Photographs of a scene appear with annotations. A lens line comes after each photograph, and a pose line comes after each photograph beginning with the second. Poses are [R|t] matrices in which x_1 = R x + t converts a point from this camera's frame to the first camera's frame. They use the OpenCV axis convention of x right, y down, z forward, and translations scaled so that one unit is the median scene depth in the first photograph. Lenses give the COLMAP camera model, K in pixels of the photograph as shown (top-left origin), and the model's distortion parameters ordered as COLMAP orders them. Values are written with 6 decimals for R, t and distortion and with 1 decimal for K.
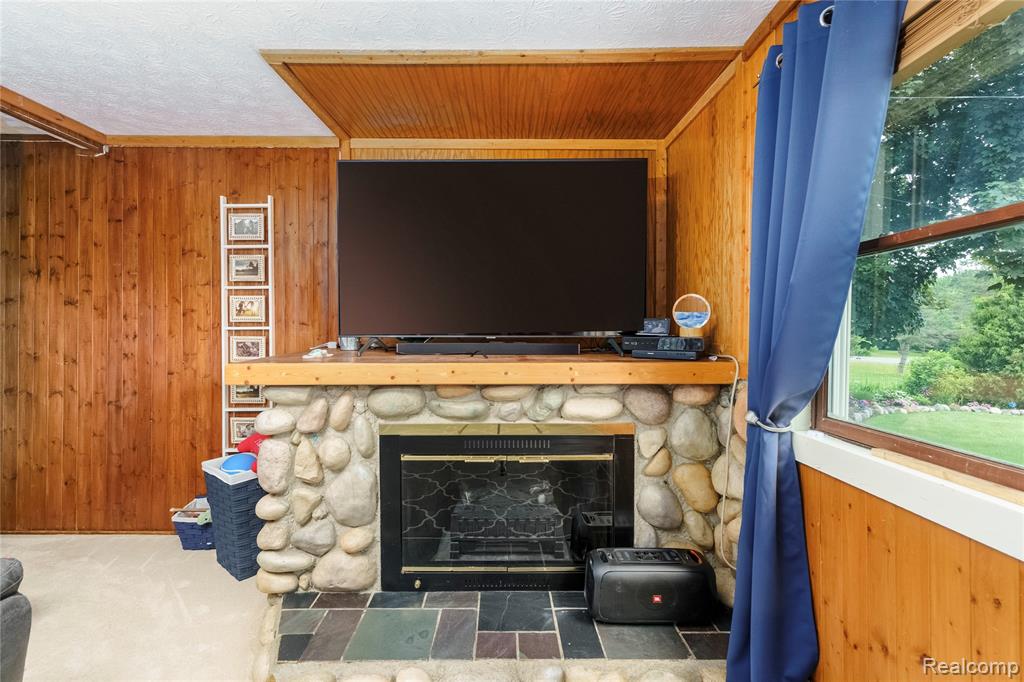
lens RADIAL K [[474.3, 0, 504.6], [0, 474.3, 336.6], [0, 0, 1]] dist [0.025254, 0.001231]
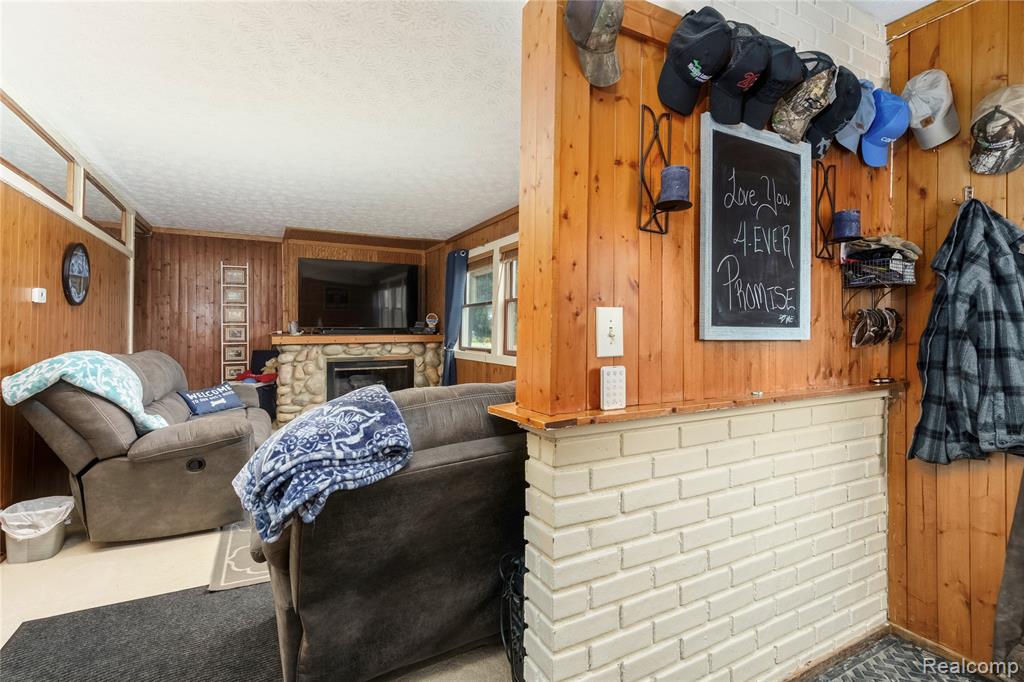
lens RADIAL K [[474.3, 0, 507.5], [0, 474.3, 332.8], [0, 0, 1]] dist [0.025254, 0.001231]
pose [[0.885559, -0.005730, 0.464491, -0.621600], [0.008758, 0.999952, -0.004361, 0.055636], [-0.464444, 0.007930, 0.885567, -2.016559]]
